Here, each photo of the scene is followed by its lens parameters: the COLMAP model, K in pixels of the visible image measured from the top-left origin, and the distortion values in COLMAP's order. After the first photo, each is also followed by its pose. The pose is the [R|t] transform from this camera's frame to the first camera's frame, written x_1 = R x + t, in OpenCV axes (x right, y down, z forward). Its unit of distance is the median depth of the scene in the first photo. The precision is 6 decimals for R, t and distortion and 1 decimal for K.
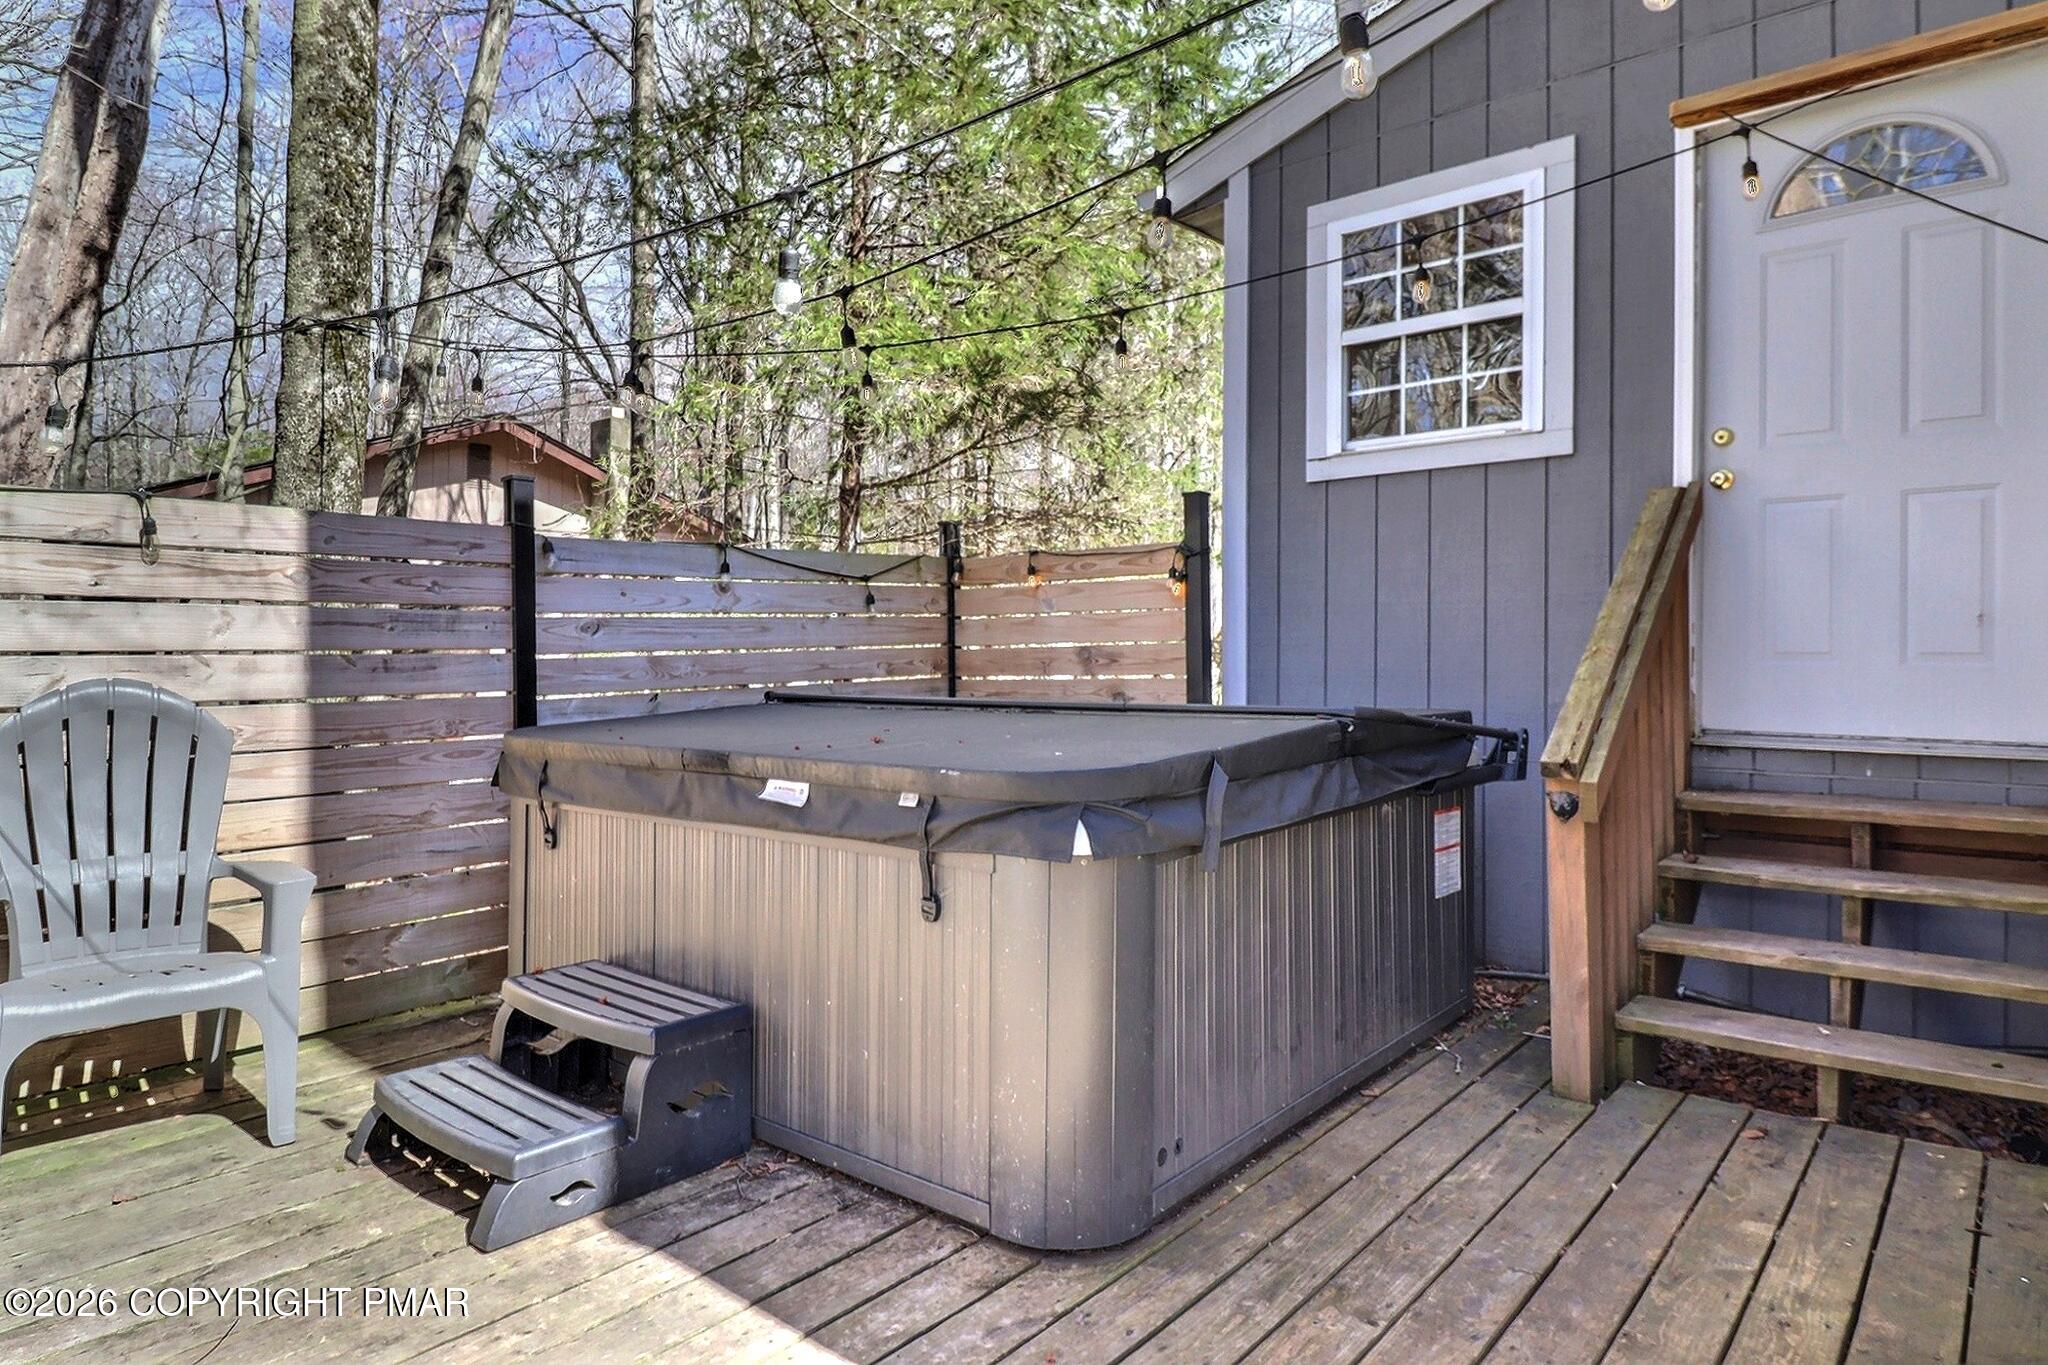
lens RADIAL K [[1180.7, 0, 1013.2], [0, 1180.7, 684.2], [0, 0, 1]] dist [0.010080, -0.009433]
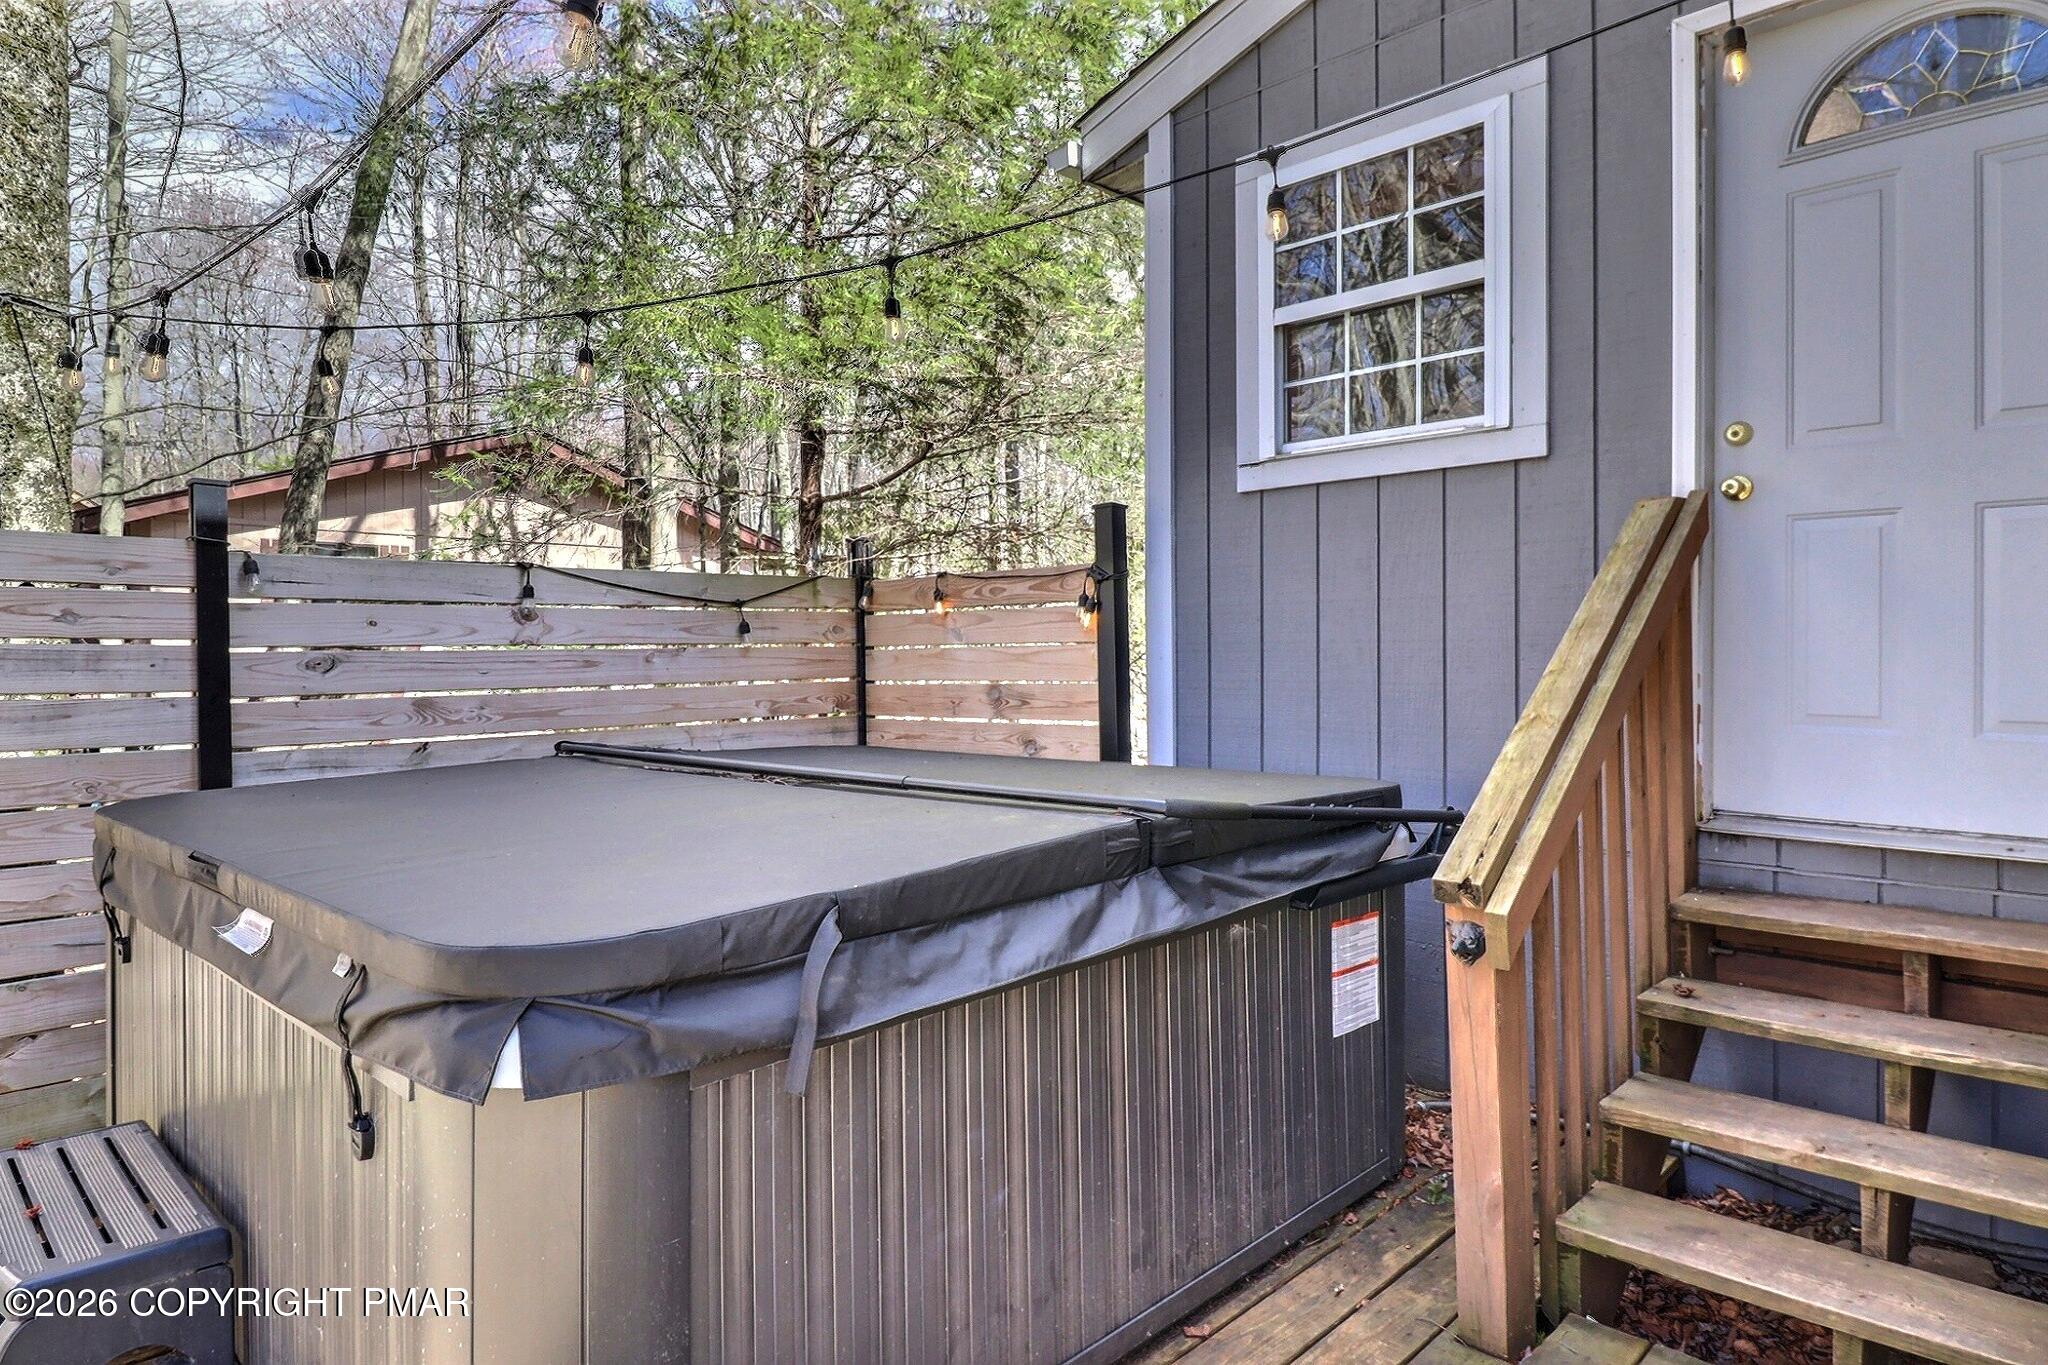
lens RADIAL K [[1180.7, 0, 1025.9], [0, 1180.7, 682.3], [0, 0, 1]] dist [0.010080, -0.009433]
pose [[0.998444, 0.011416, -0.054582, 0.185512], [-0.012247, 0.999814, -0.014921, -0.030429], [0.054402, 0.015566, 0.998398, 0.213560]]
